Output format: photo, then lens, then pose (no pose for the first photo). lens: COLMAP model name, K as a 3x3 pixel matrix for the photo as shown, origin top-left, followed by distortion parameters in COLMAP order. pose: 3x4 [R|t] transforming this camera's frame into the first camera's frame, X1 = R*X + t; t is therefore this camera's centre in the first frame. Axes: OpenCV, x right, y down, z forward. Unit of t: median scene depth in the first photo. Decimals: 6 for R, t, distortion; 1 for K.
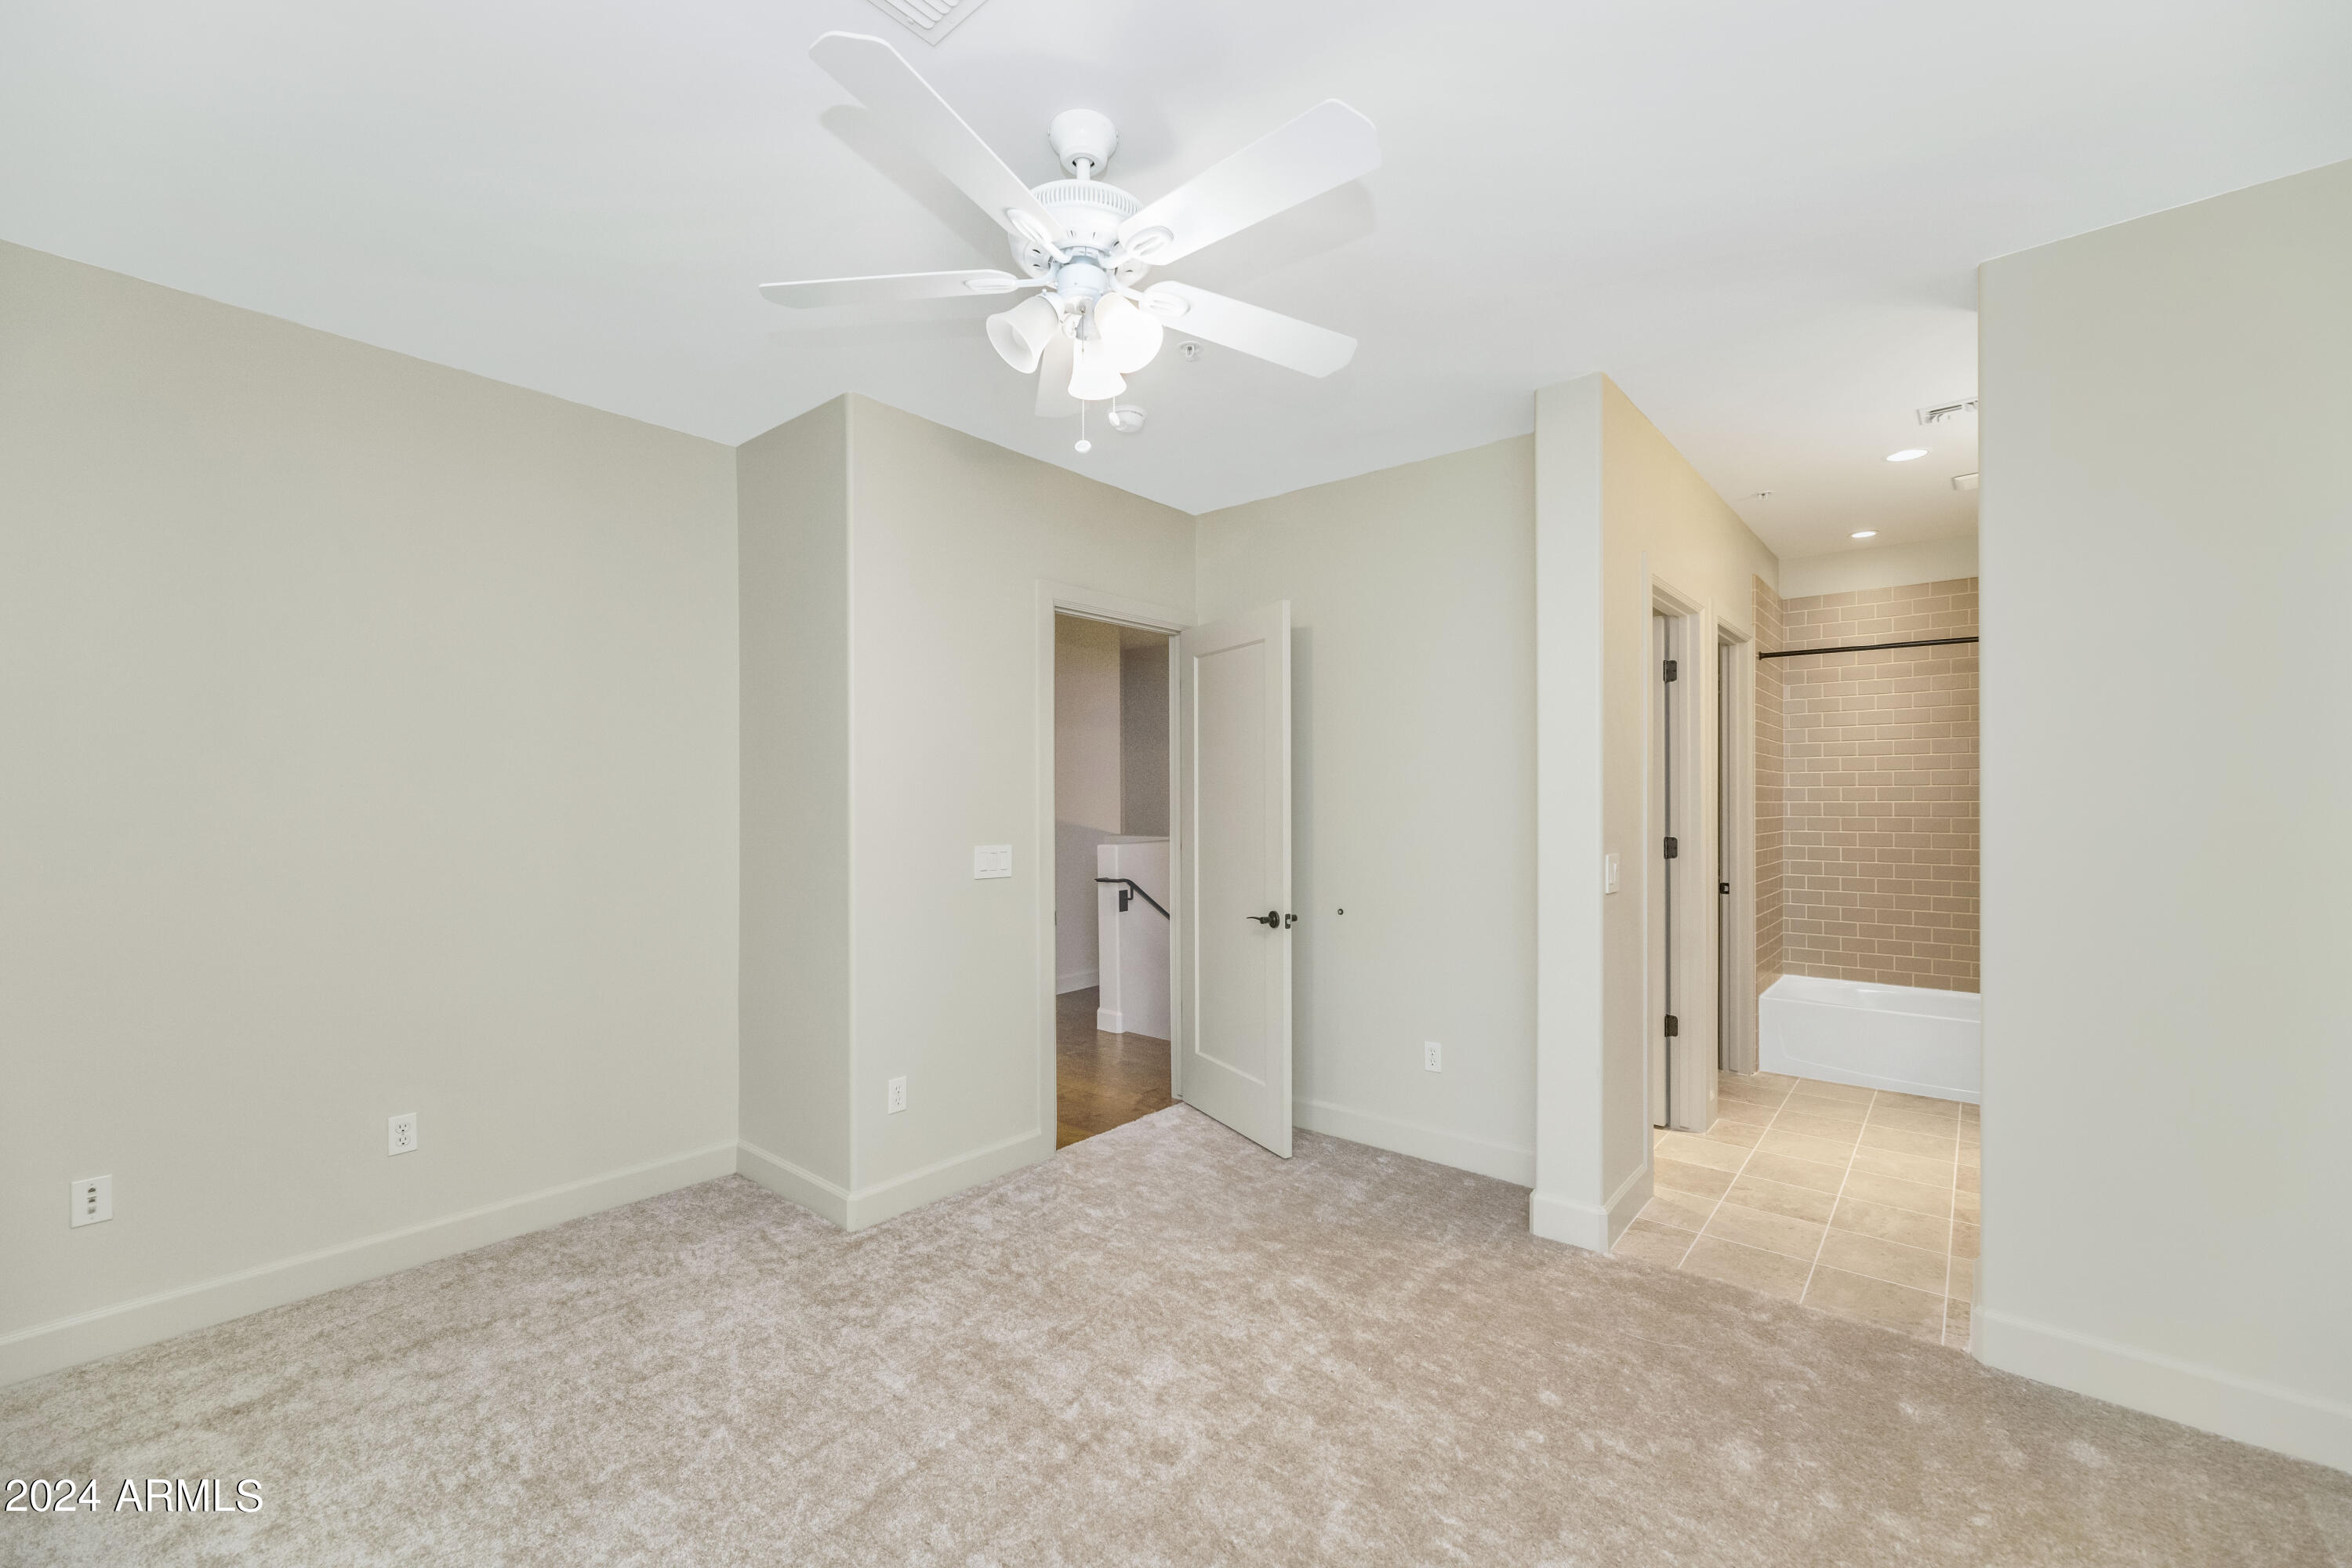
lens RADIAL K [[961.4, 0, 1184.0], [0, 961.4, 781.8], [0, 0, 1]] dist [-0.001184, -0.000347]
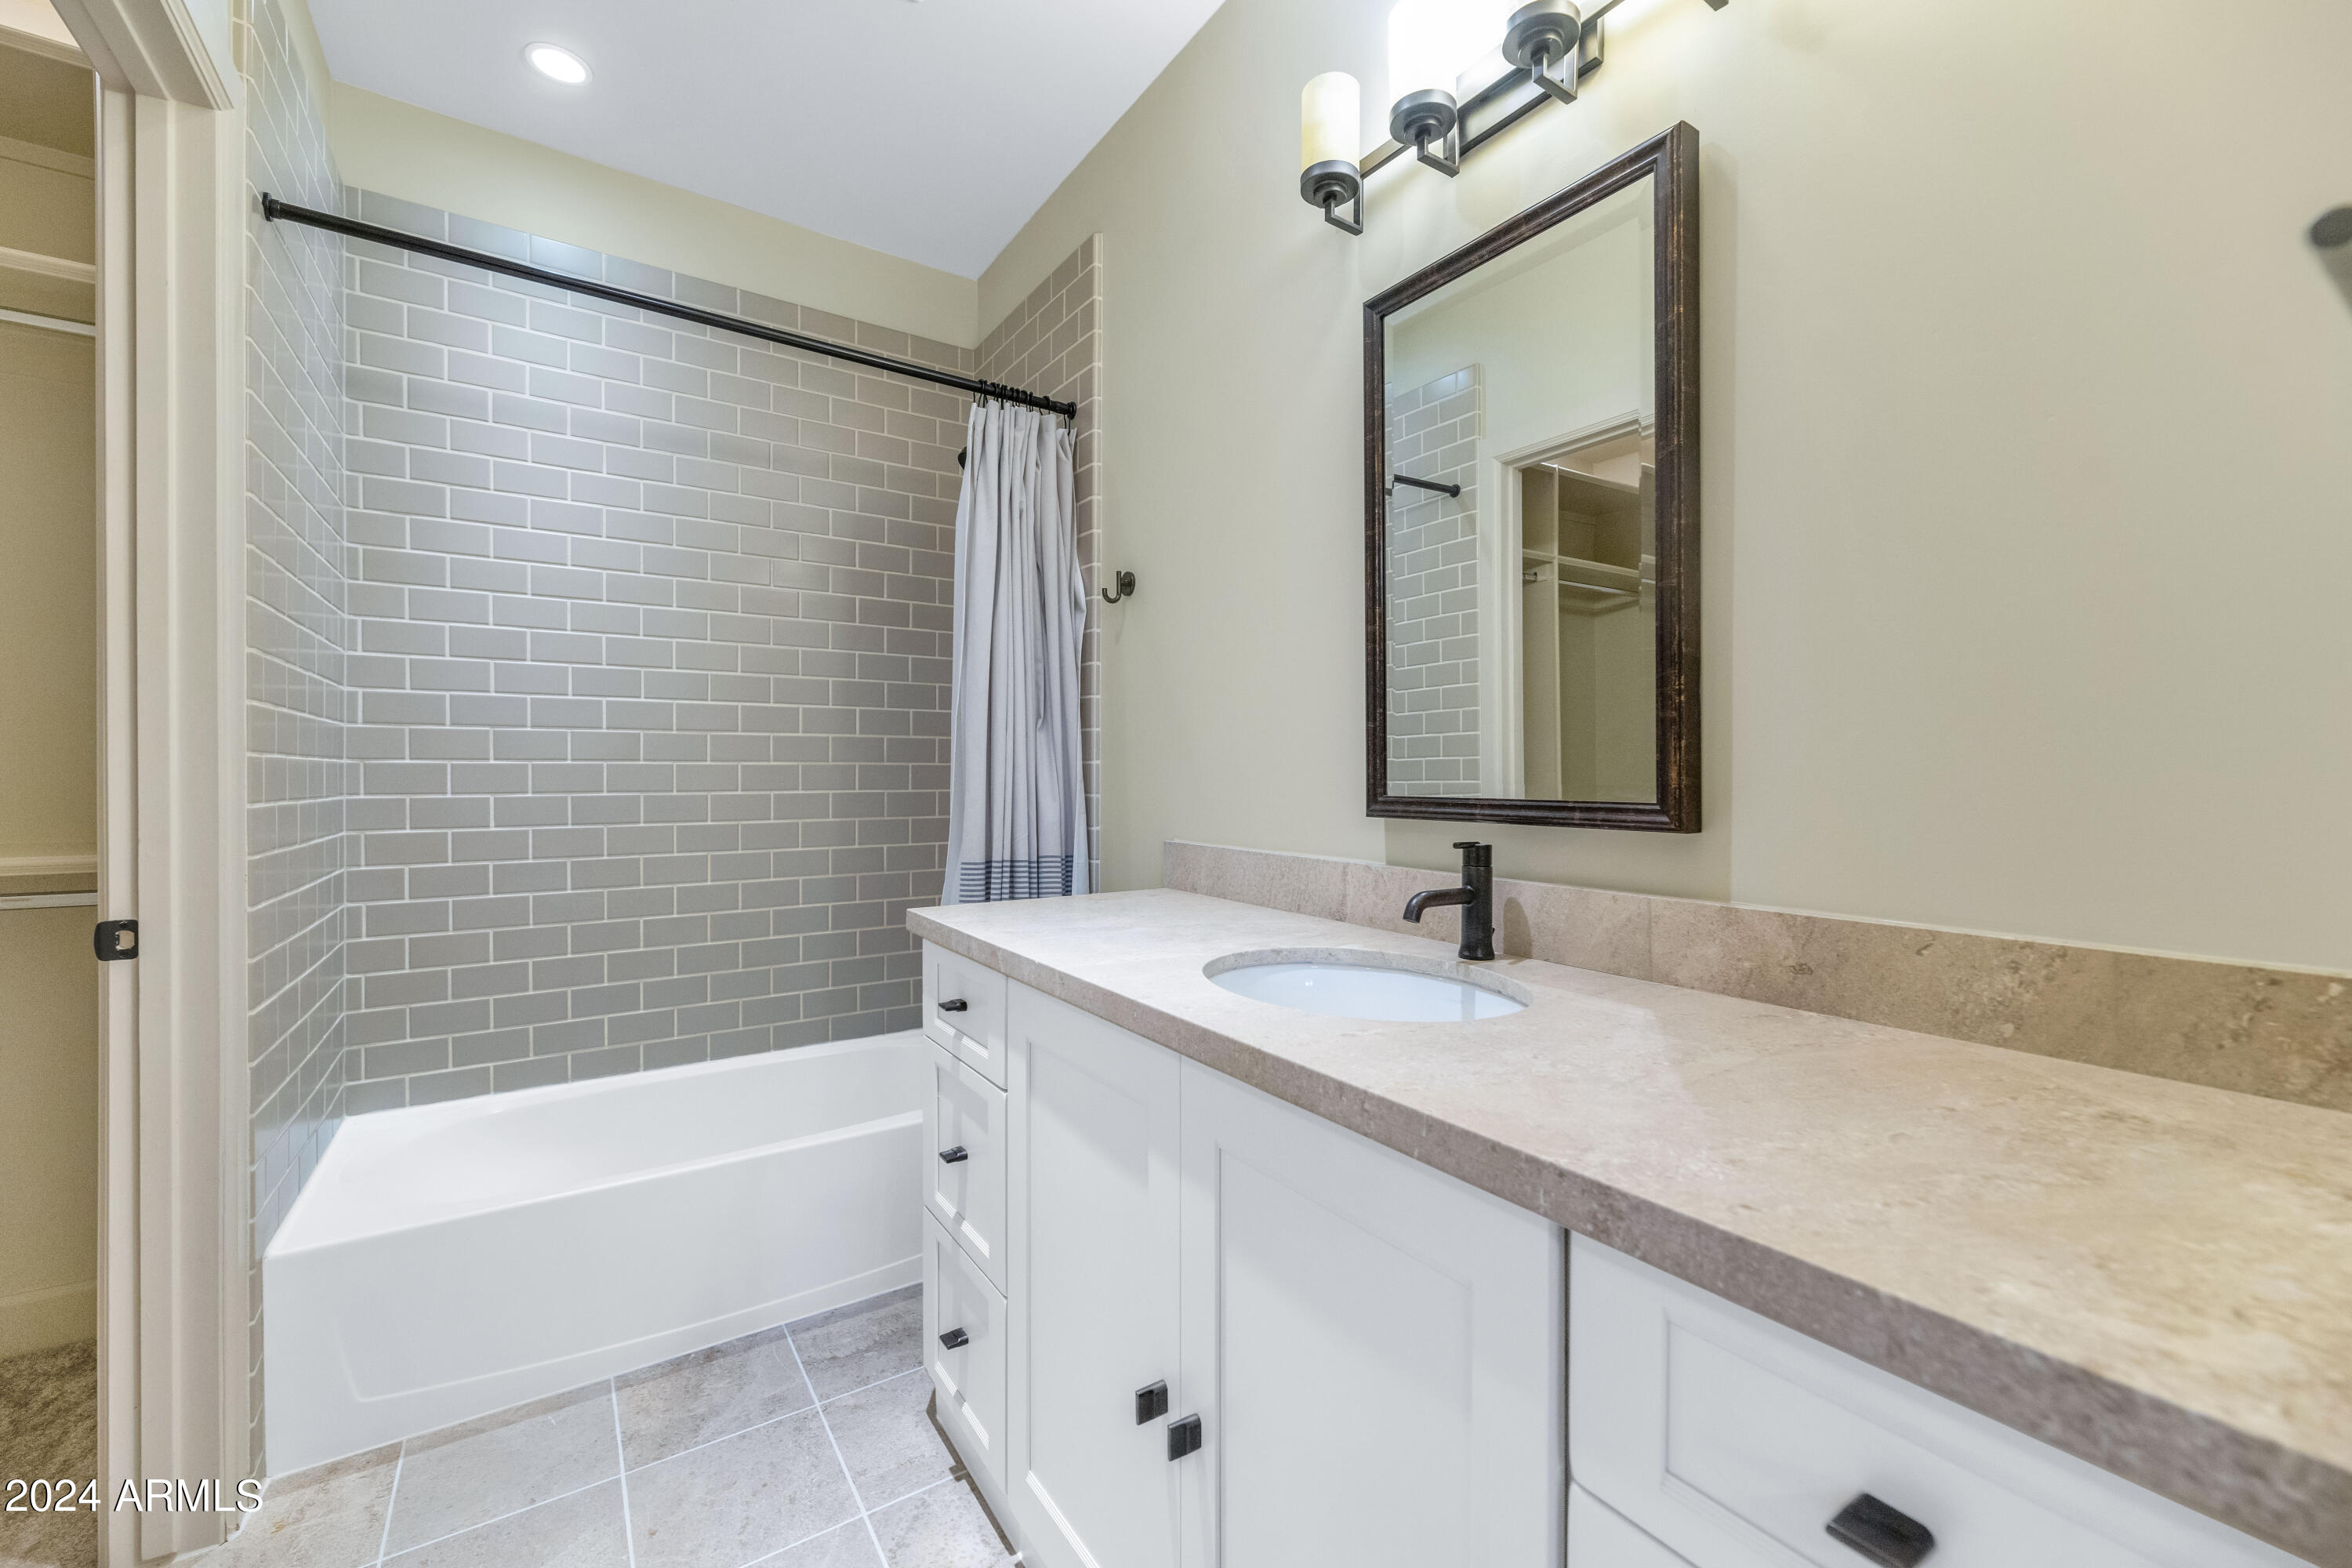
lens RADIAL K [[961.4, 0, 1185.7], [0, 961.4, 775.1], [0, 0, 1]] dist [-0.001184, -0.000347]
pose [[0.285320, -0.002746, 0.958428, 0.377534], [-0.002619, 0.999990, 0.003645, 0.060065], [-0.958429, -0.003550, 0.285310, 0.611100]]
